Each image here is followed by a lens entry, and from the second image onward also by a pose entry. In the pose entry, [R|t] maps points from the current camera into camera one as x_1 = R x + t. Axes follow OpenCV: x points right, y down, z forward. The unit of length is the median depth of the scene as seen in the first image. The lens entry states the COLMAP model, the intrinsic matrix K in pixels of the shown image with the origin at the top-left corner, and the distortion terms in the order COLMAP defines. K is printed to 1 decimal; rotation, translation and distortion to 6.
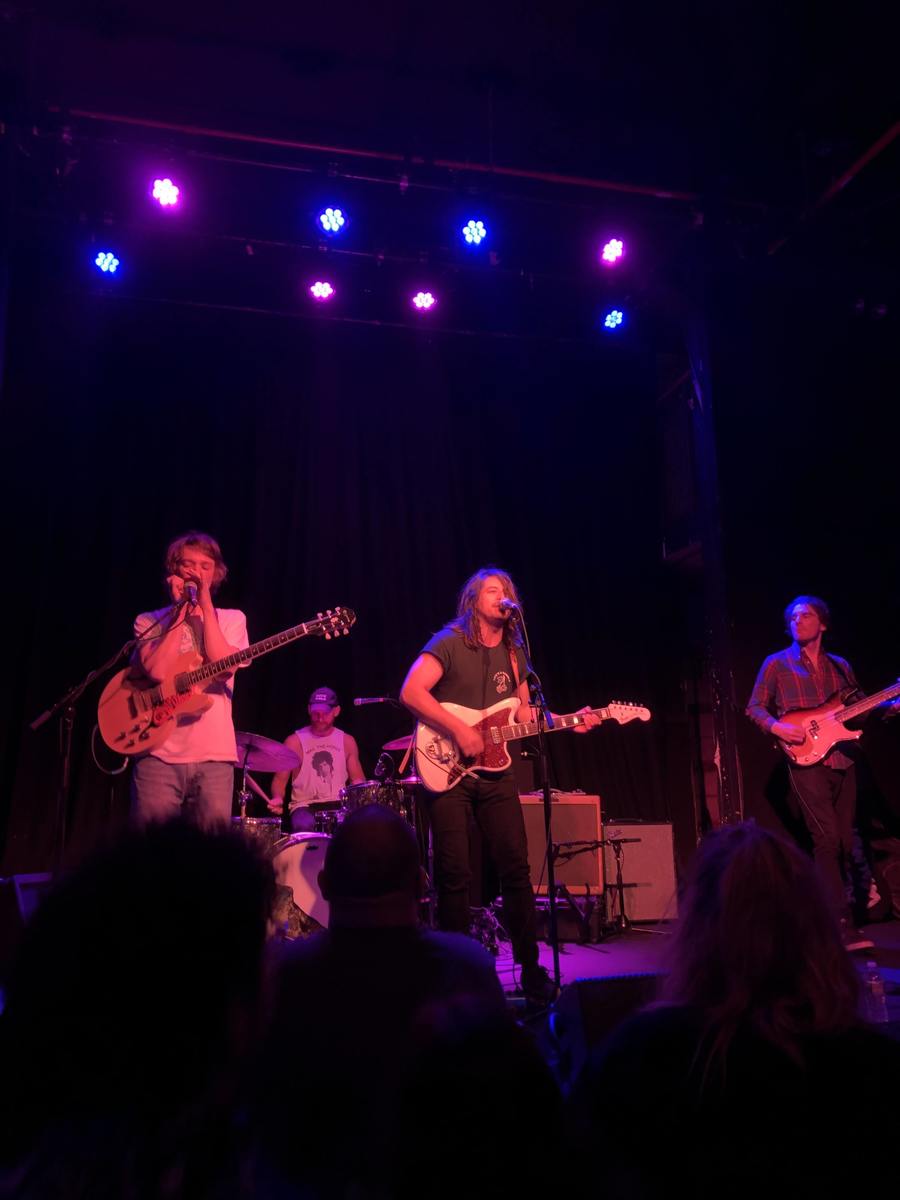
lens RADIAL K [[864.4, 0, 450.0], [0, 864.4, 600.0], [0, 0, 1]] dist [-0.000235, -0.002487]
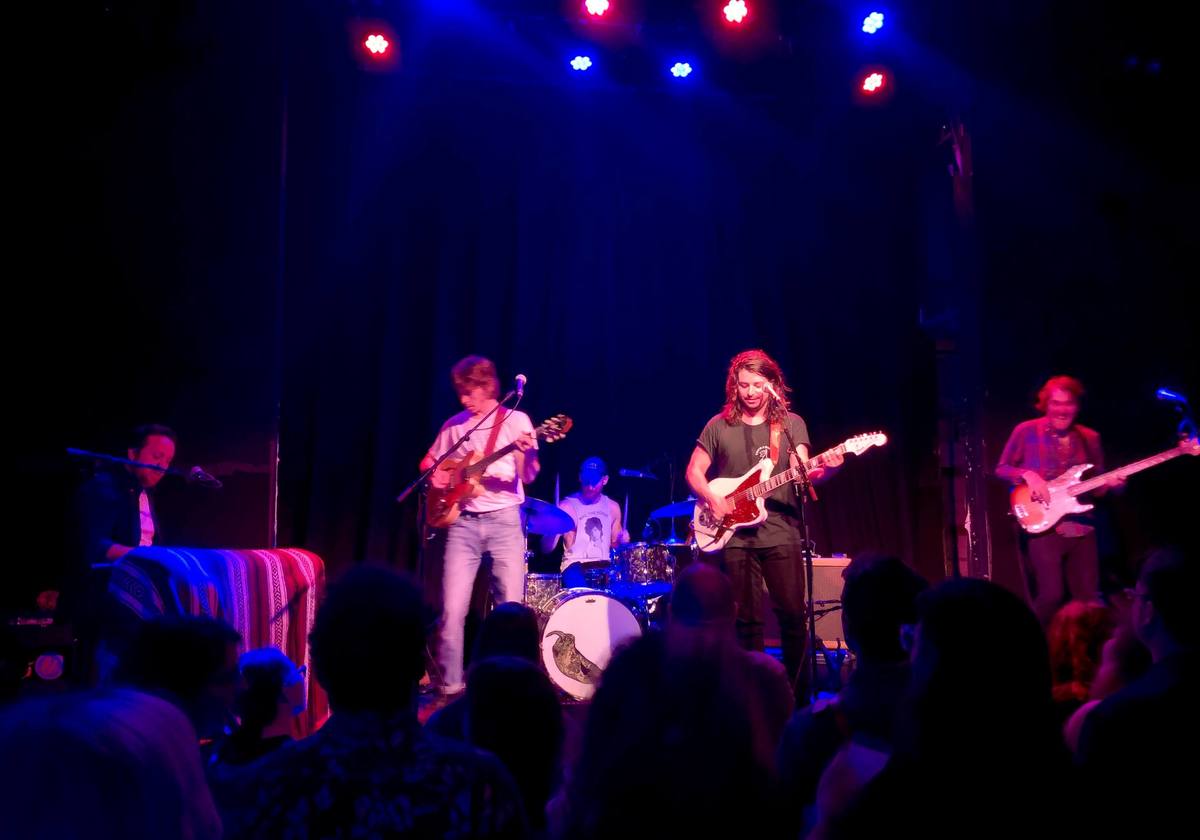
lens RADIAL K [[972.7, 0, 616.7], [0, 972.7, 413.2], [0, 0, 1]] dist [0.008241, 0.001726]
pose [[0.997914, 0.001968, -0.064535, -0.036960], [0.003085, 0.996940, 0.078105, -0.044233], [0.064491, -0.078141, 0.994854, -0.190087]]
